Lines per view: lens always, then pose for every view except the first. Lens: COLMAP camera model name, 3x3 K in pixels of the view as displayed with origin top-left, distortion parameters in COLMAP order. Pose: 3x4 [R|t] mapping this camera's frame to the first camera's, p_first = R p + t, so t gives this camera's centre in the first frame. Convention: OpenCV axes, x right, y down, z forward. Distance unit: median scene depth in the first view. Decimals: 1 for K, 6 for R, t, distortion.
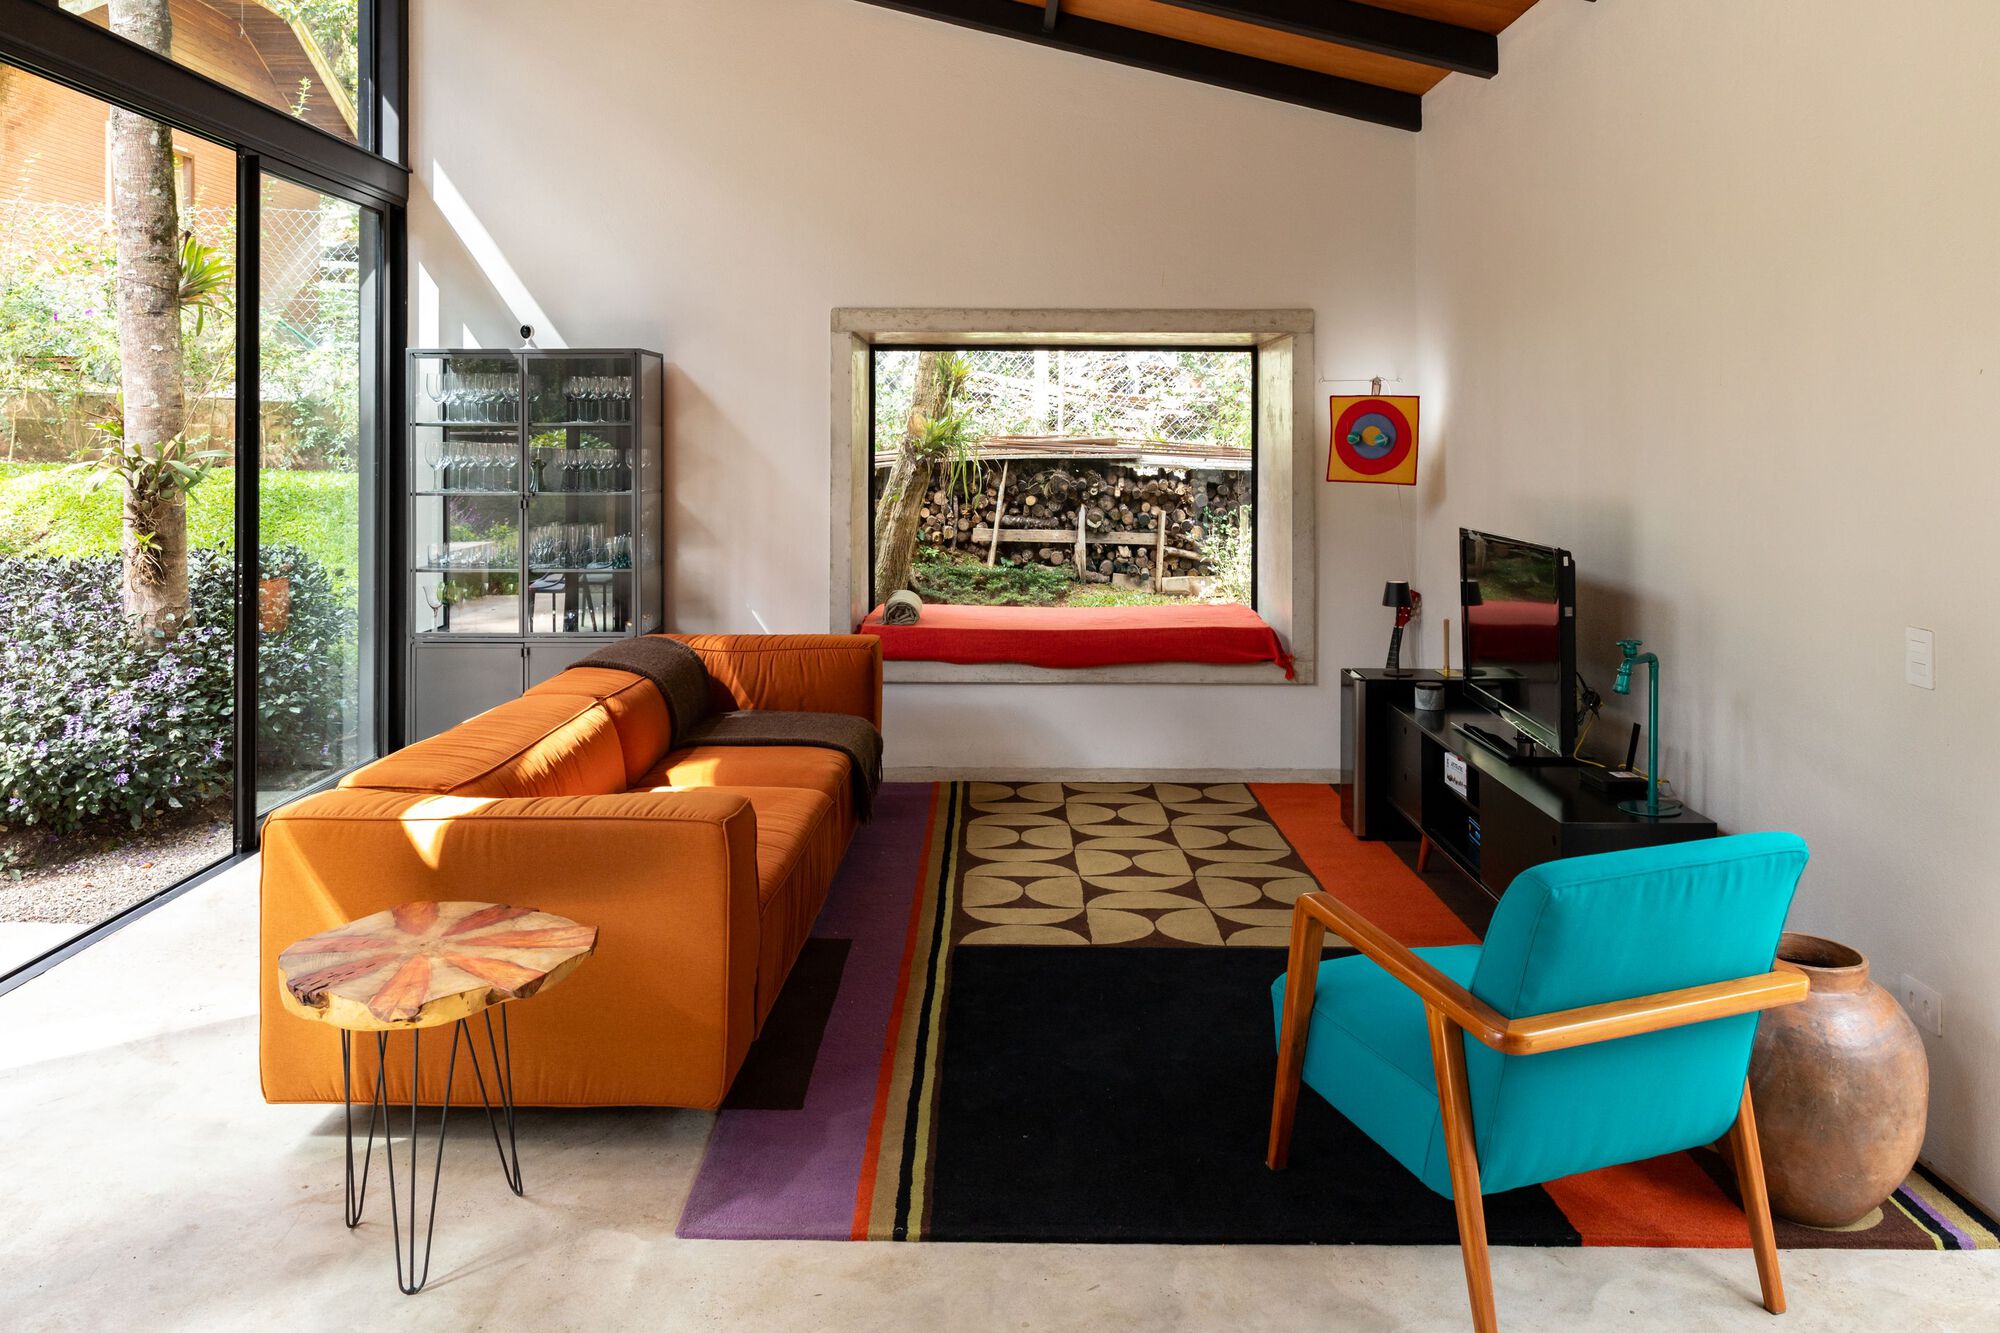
lens RADIAL K [[1367.4, 0, 965.0], [0, 1367.4, 457.8], [0, 0, 1]] dist [0.016436, -0.011976]
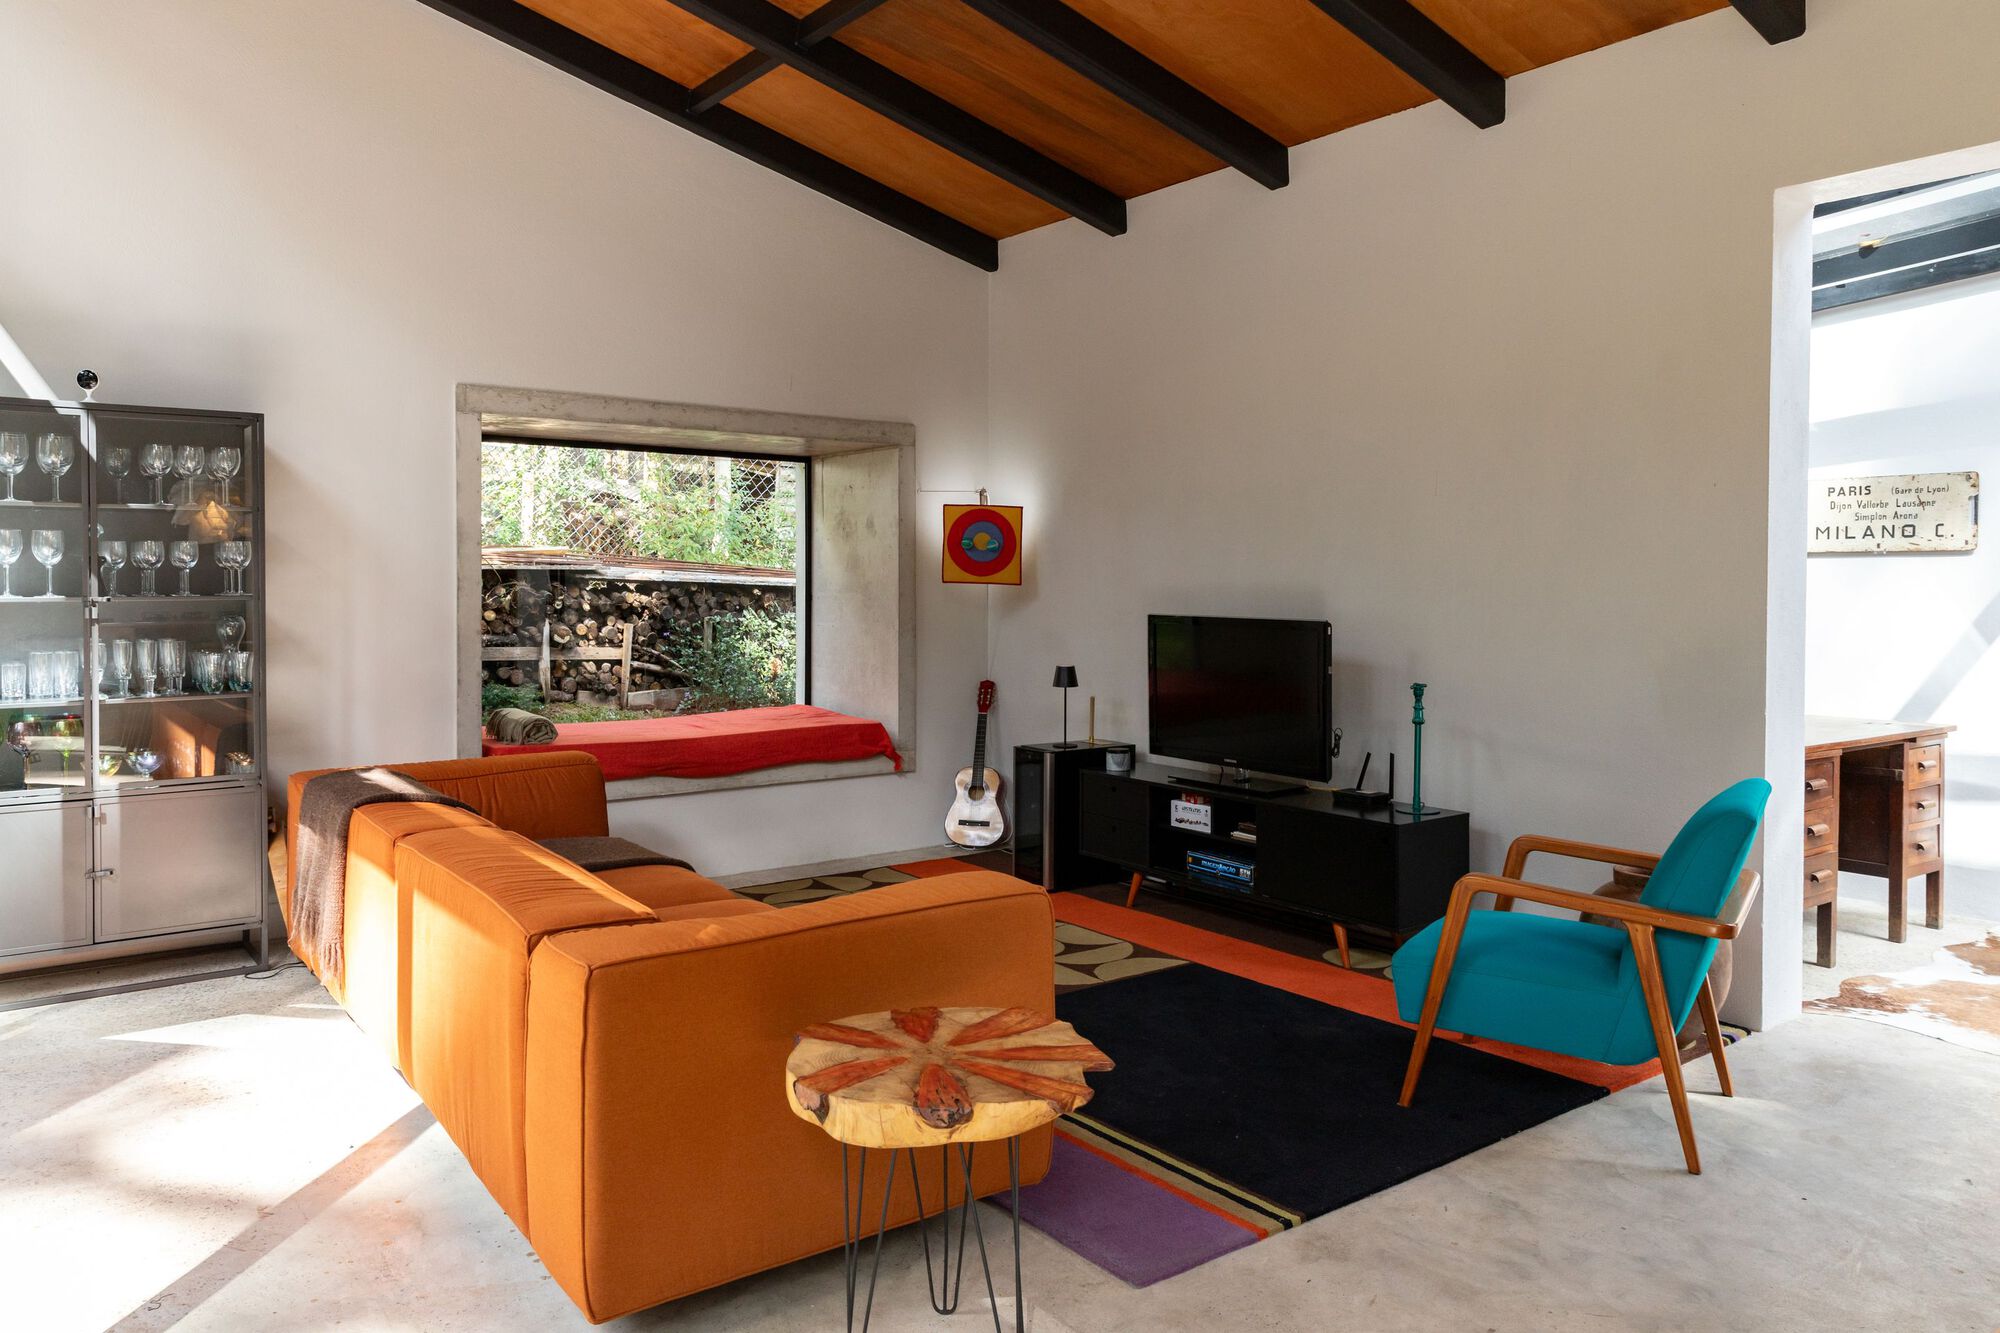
lens RADIAL K [[1367.4, 0, 980.4], [0, 1367.4, 615.3], [0, 0, 1]] dist [0.016436, -0.011976]
pose [[0.797101, -0.014919, 0.603662, -0.315390], [0.003505, 0.999792, 0.020082, 0.018150], [-0.603836, -0.013892, 0.796987, 0.095464]]
